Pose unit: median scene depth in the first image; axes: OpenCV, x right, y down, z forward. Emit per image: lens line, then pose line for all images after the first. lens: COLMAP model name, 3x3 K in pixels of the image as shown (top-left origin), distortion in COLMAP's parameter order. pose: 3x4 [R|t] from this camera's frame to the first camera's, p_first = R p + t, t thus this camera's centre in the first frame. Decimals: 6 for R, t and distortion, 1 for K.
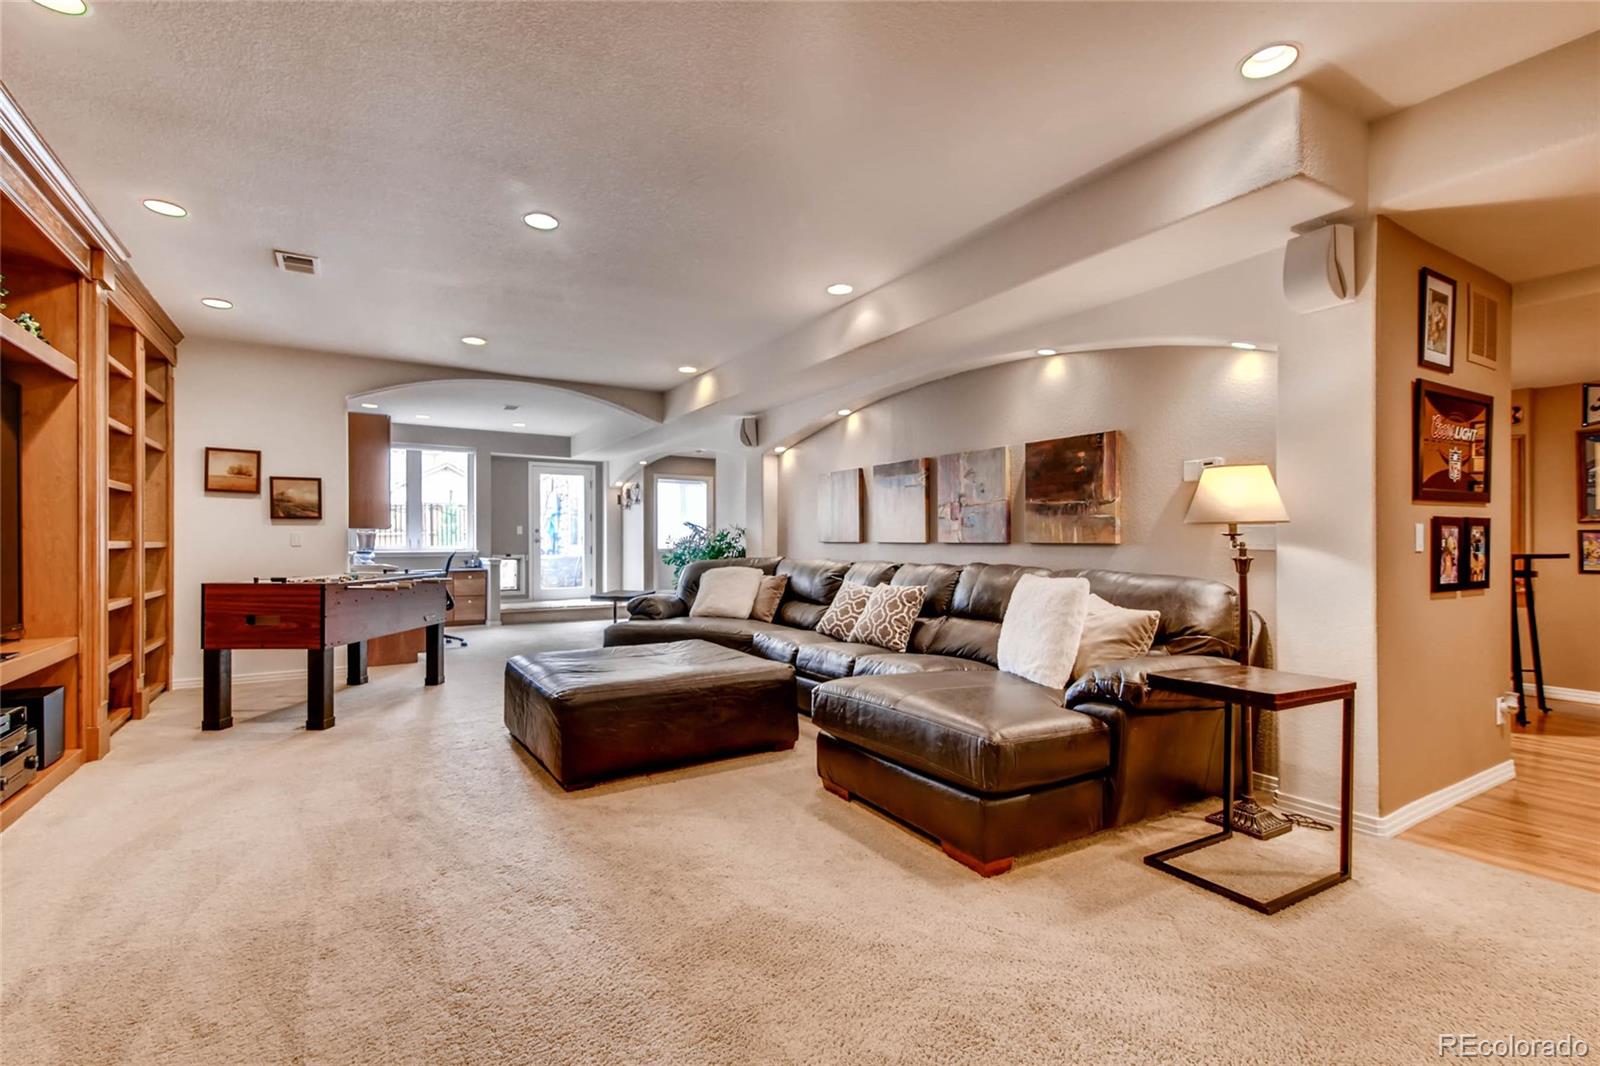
lens RADIAL K [[722.5, 0, 801.9], [0, 722.5, 542.3], [0, 0, 1]] dist [0.039771, -0.012462]
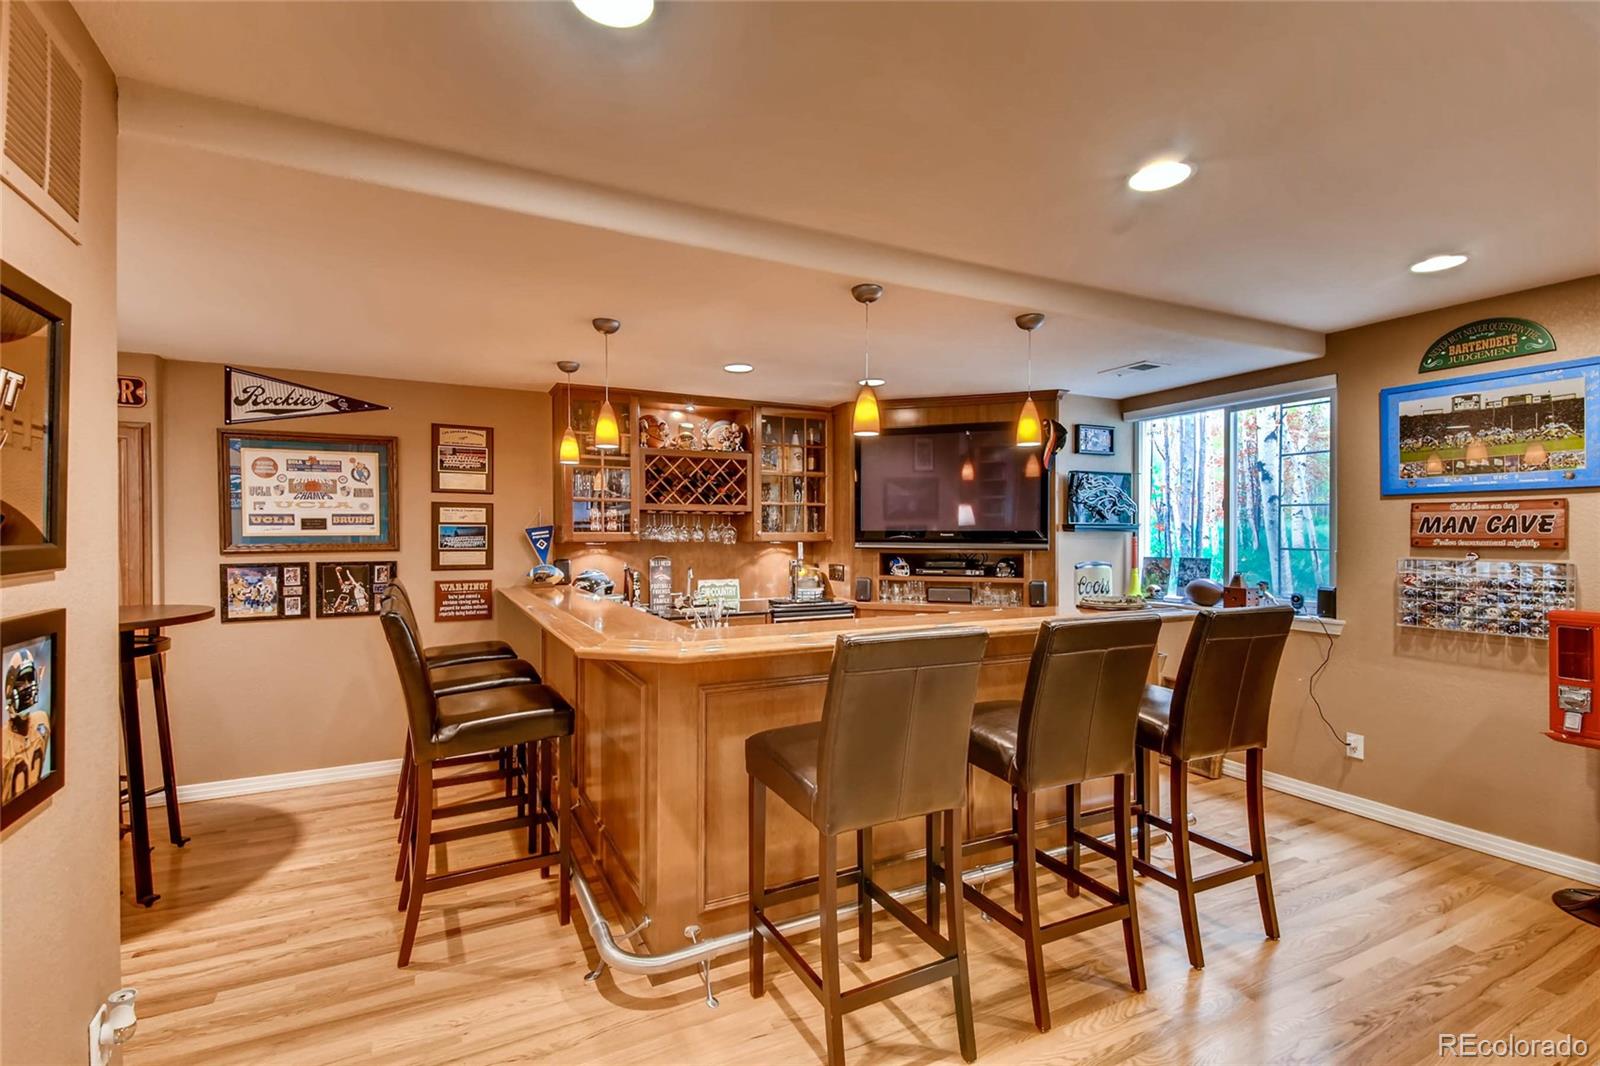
lens RADIAL K [[722.5, 0, 802.3], [0, 722.5, 535.3], [0, 0, 1]] dist [0.039771, -0.012462]
pose [[0.076968, -0.002041, 0.997032, 0.370207], [0.000952, 0.999998, 0.001974, -0.046628], [-0.997033, 0.000797, 0.076969, 0.378591]]
